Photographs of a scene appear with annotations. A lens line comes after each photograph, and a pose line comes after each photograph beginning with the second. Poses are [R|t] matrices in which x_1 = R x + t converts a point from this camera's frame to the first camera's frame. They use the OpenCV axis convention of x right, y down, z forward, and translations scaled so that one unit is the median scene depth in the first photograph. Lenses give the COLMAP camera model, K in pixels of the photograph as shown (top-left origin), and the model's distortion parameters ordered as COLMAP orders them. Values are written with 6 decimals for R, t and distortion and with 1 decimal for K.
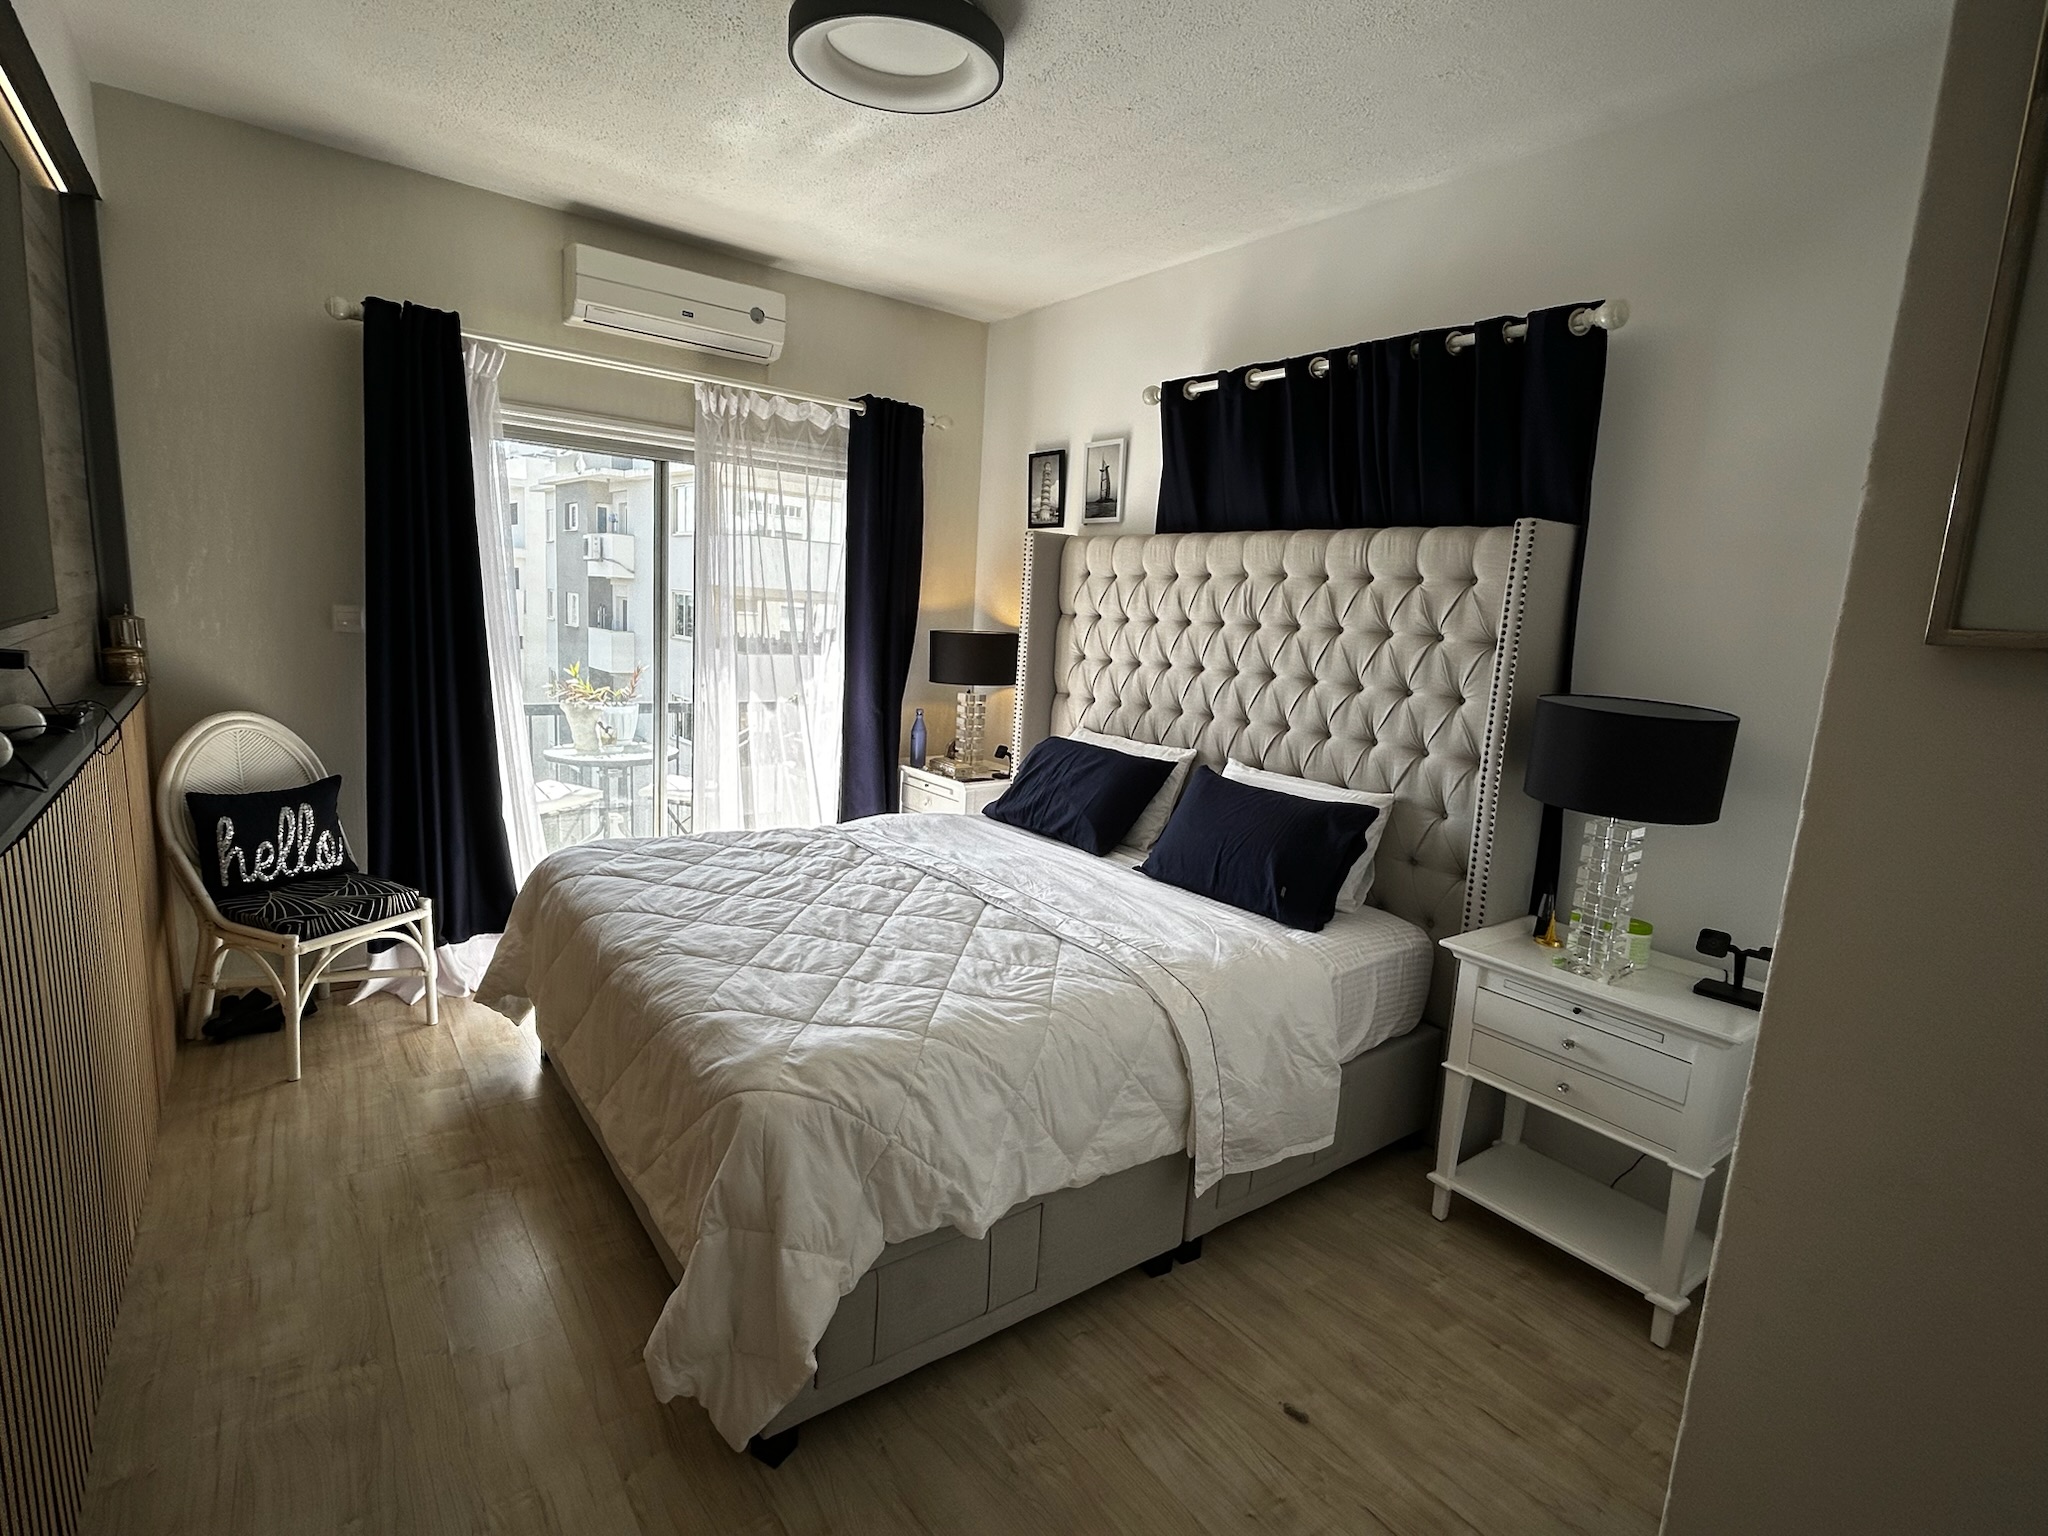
lens RADIAL K [[996.7, 0, 1023.1], [0, 996.7, 765.8], [0, 0, 1]] dist [0.004120, 0.000198]
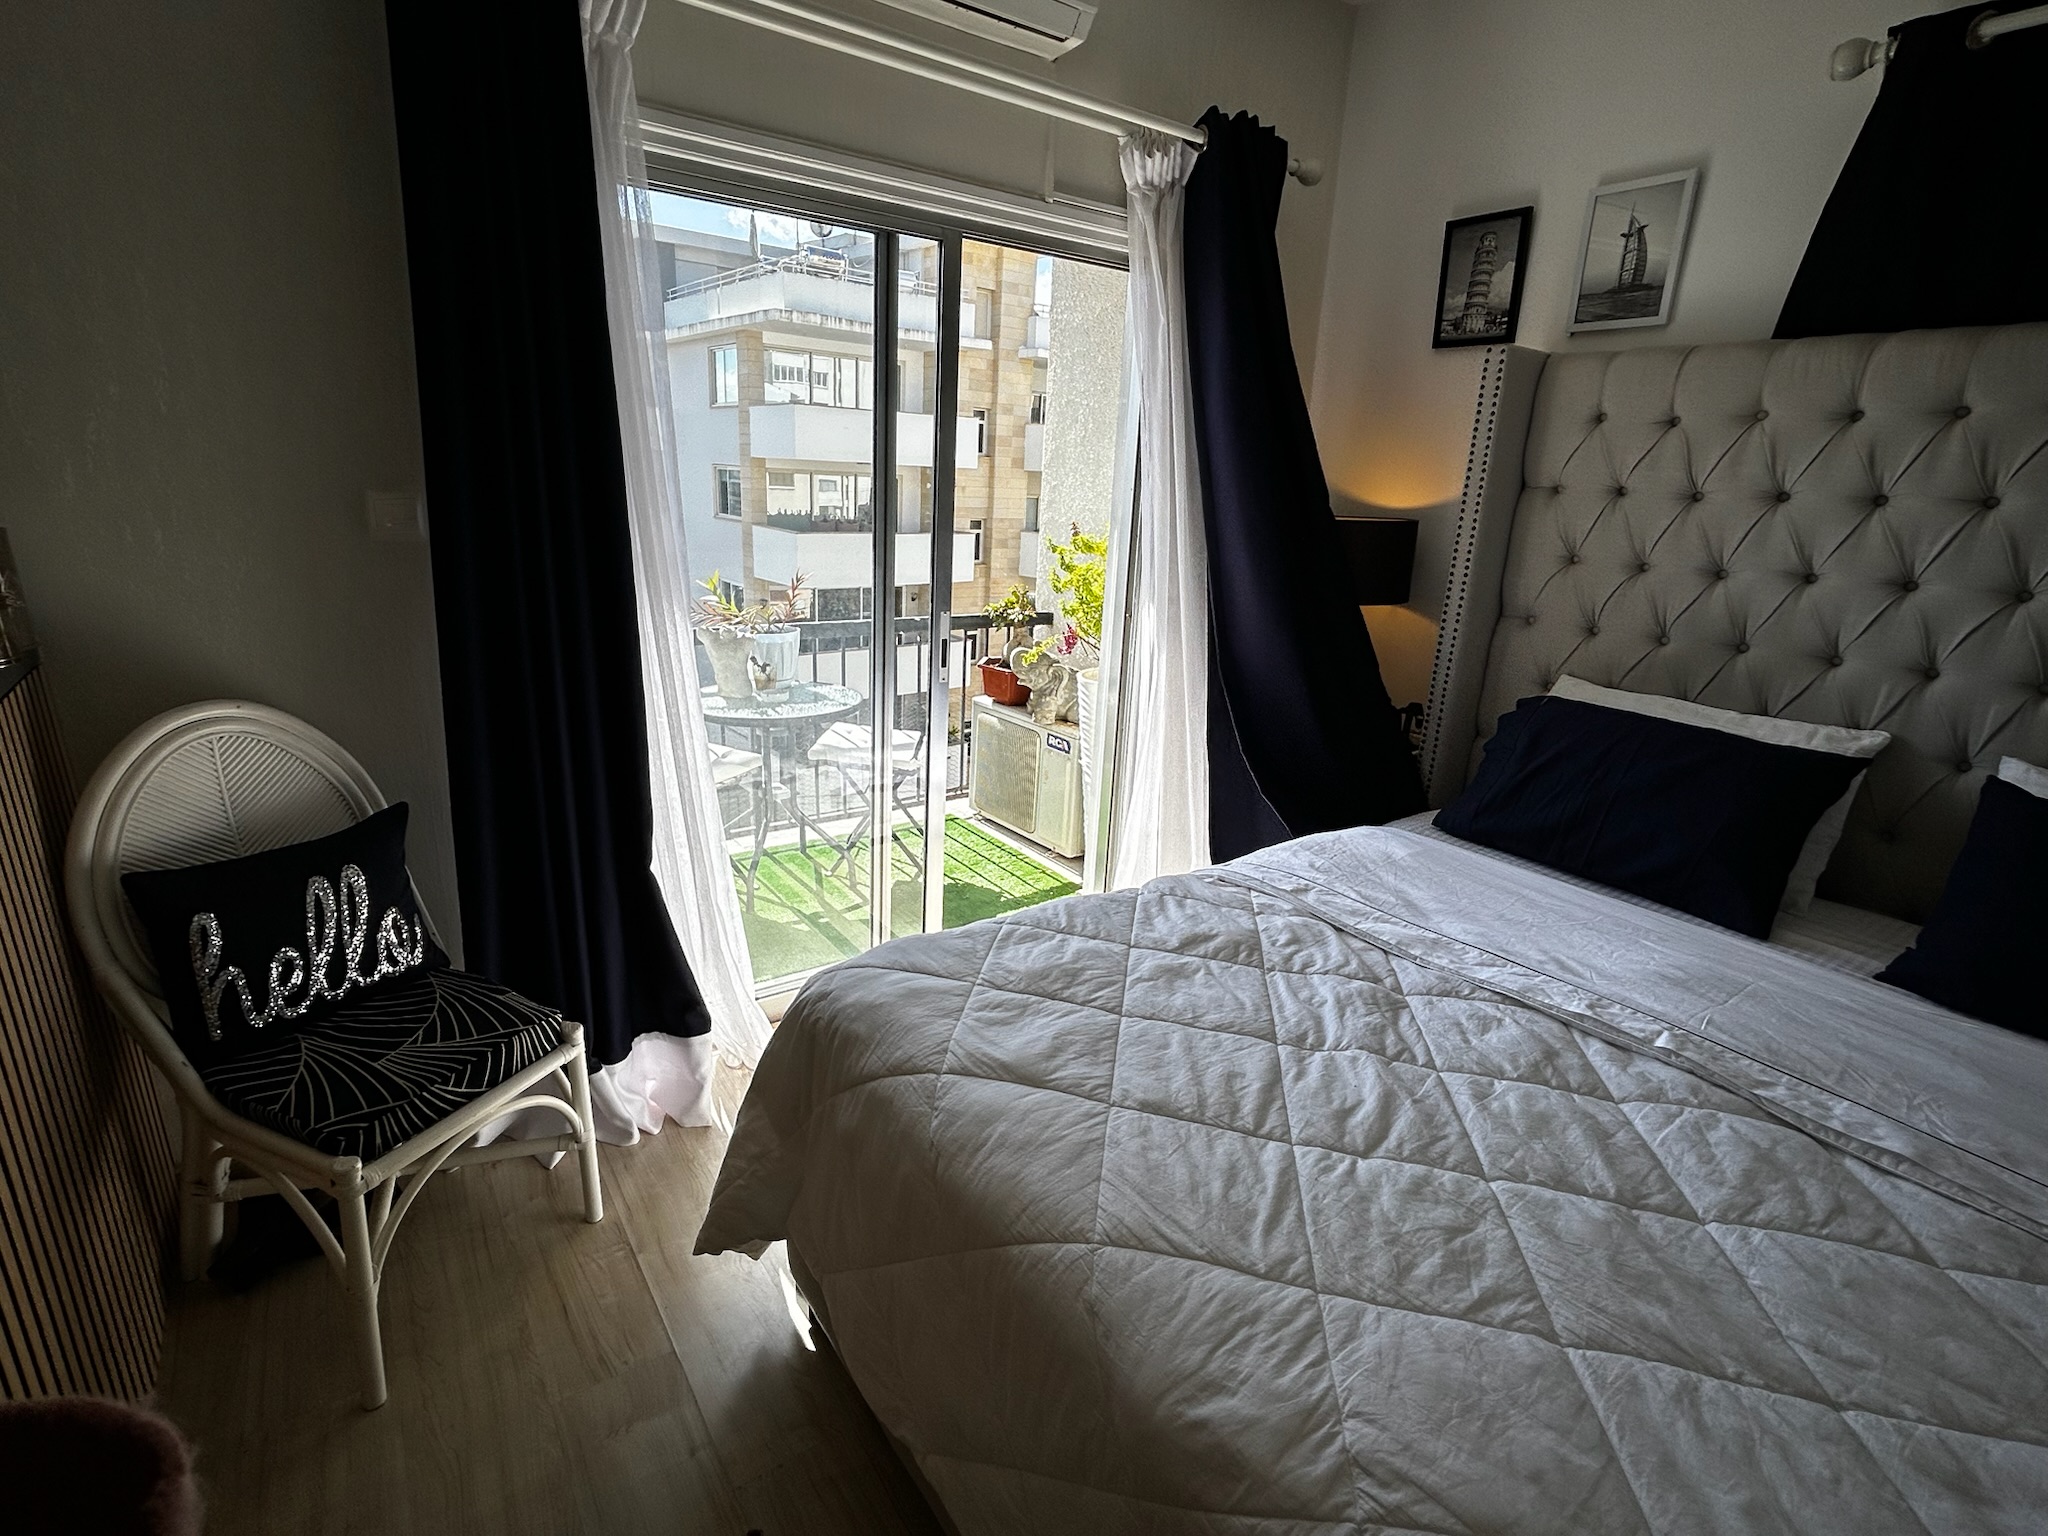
lens RADIAL K [[996.7, 0, 1022.4], [0, 996.7, 764.1], [0, 0, 1]] dist [0.004120, 0.000198]
pose [[0.999415, -0.005639, -0.033725, -0.335959], [0.009677, 0.992629, 0.120805, -0.081449], [0.032795, -0.121061, 0.992103, 0.481891]]
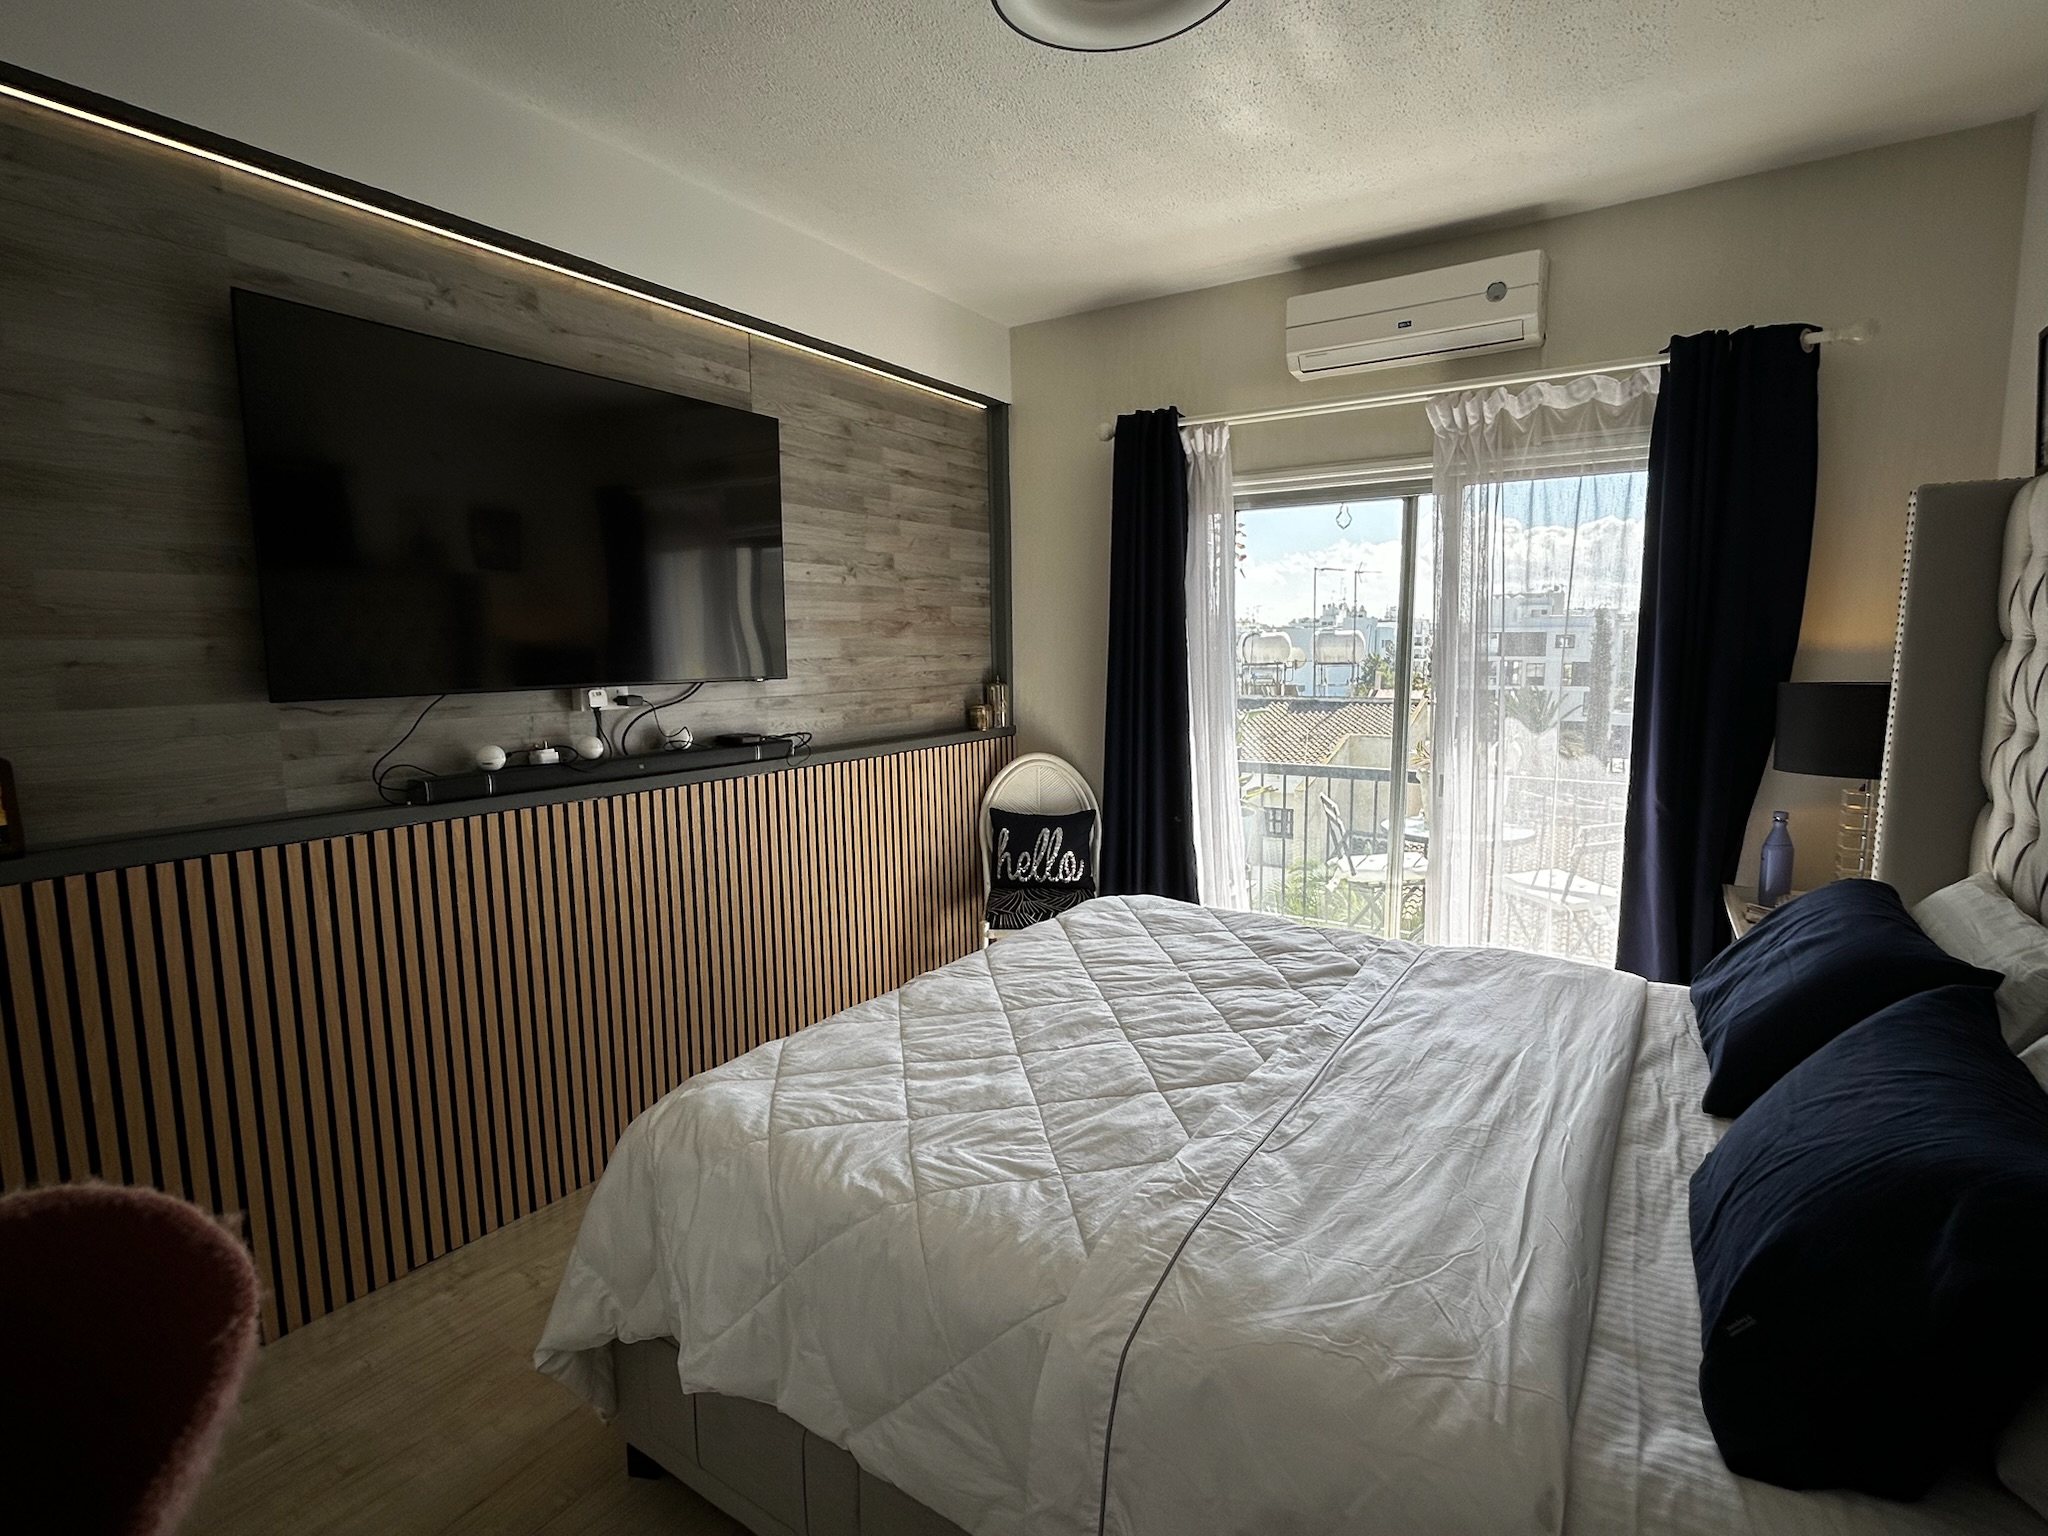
lens RADIAL K [[996.7, 0, 1020.6], [0, 996.7, 761.4], [0, 0, 1]] dist [0.004120, 0.000198]
pose [[0.344251, 0.050401, -0.937524, 0.450626], [-0.127395, 0.991830, 0.006542, -0.048071], [0.930194, 0.117184, 0.347860, 0.514153]]
